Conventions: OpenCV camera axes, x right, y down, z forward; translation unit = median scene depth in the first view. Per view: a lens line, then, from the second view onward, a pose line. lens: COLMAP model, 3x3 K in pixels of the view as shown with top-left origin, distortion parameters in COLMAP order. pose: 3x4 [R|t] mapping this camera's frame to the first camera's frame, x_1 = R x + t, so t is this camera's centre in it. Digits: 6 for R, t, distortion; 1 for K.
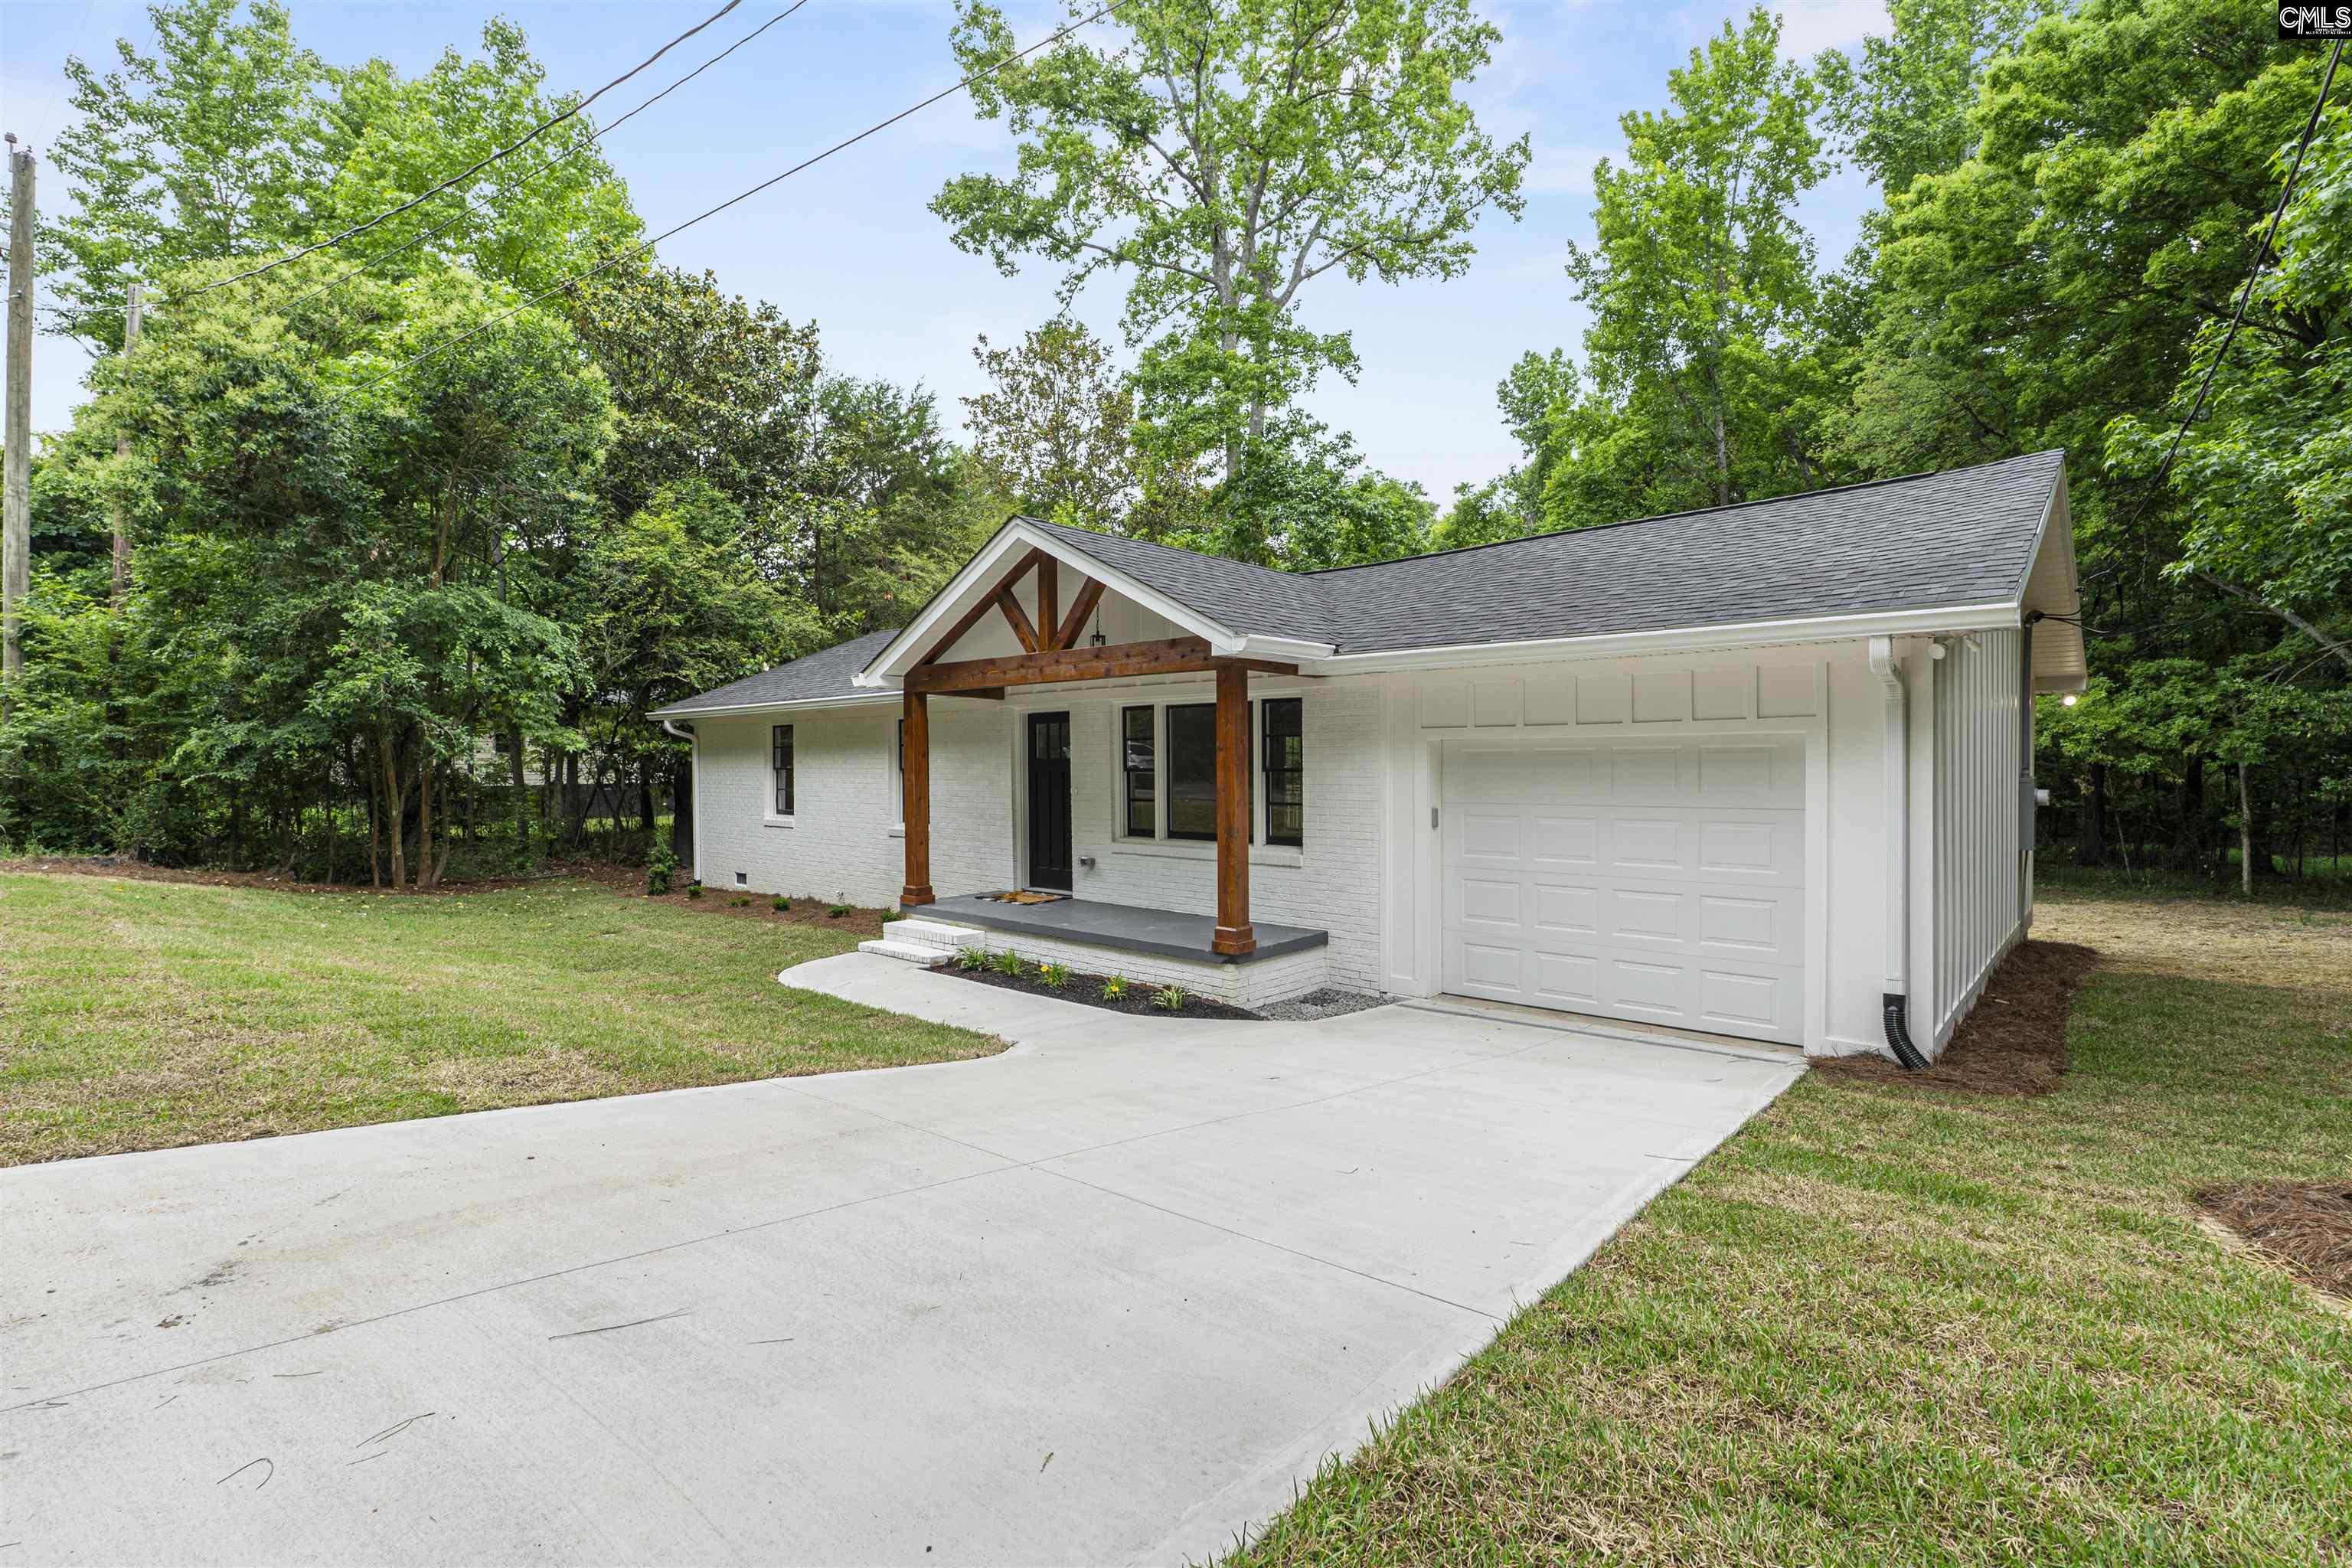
lens RADIAL K [[1077.2, 0, 1180.9], [0, 1077.2, 760.6], [0, 0, 1]] dist [-0.006905, -0.000110]
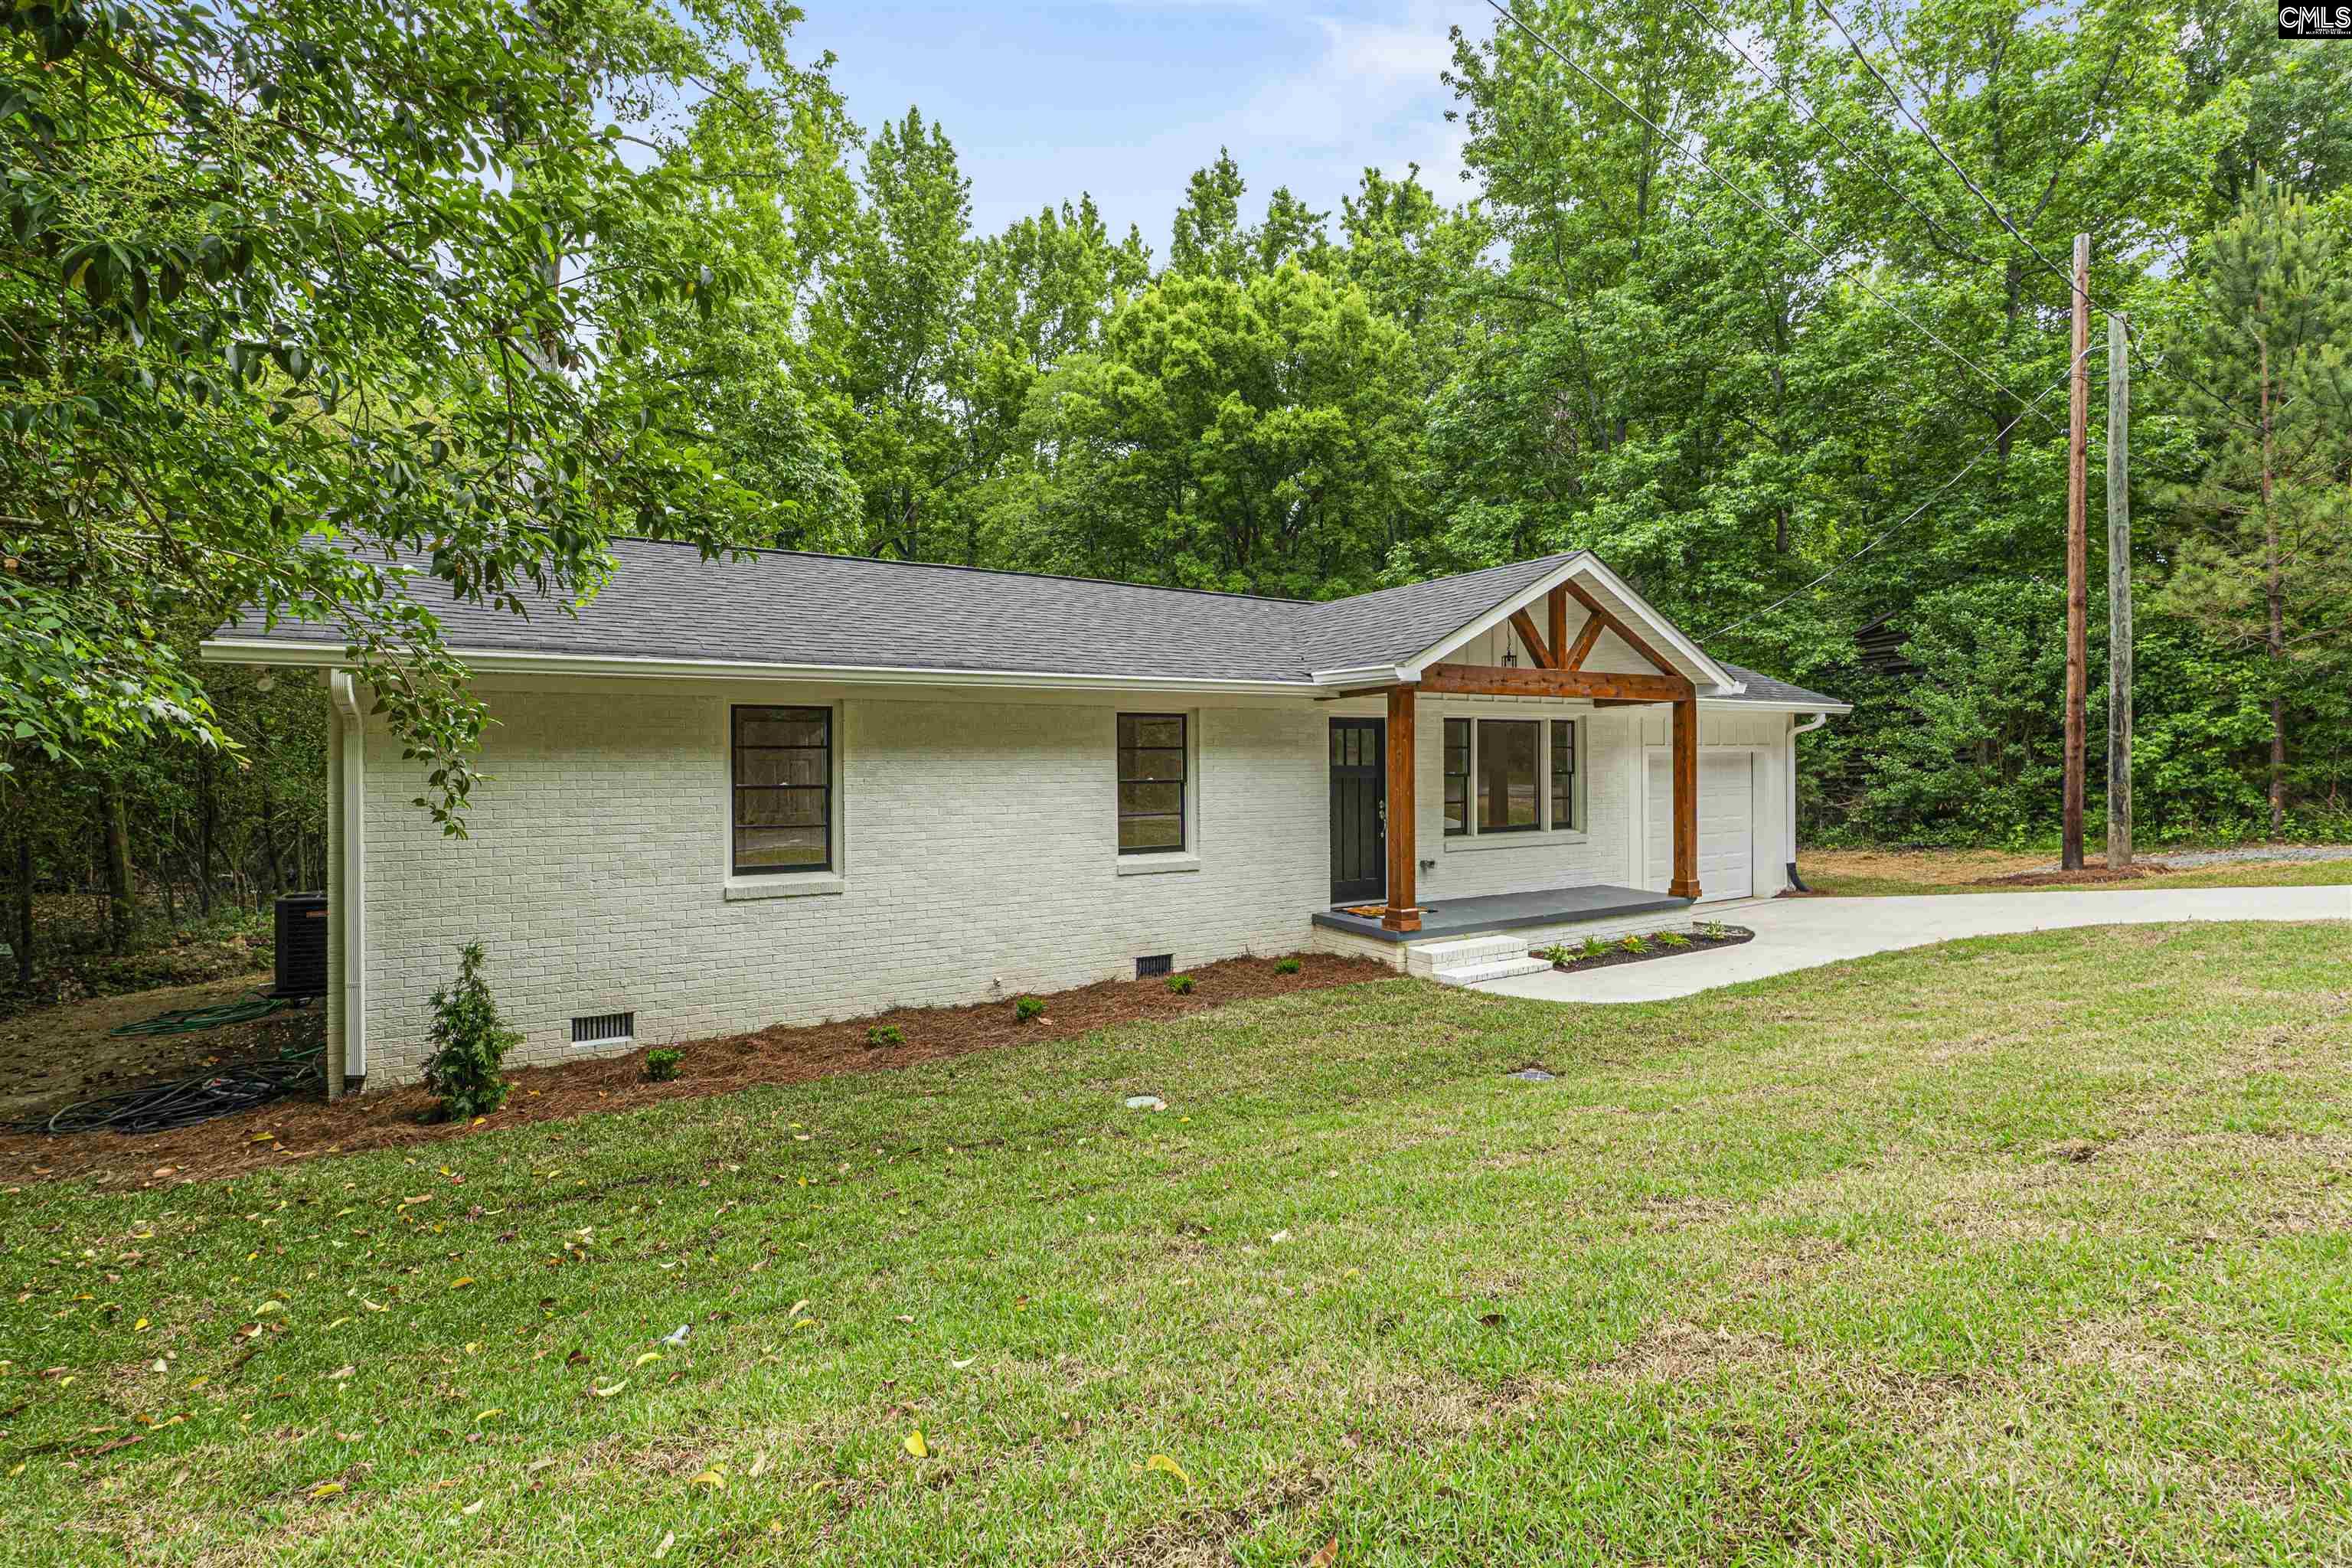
lens RADIAL K [[1077.2, 0, 1180.9], [0, 1077.2, 760.6], [0, 0, 1]] dist [-0.006905, -0.000110]
pose [[0.313326, 0.014213, 0.949539, -1.162253], [0.012161, 0.999746, -0.018977, 0.009899], [-0.949568, 0.017494, 0.313074, 0.895118]]
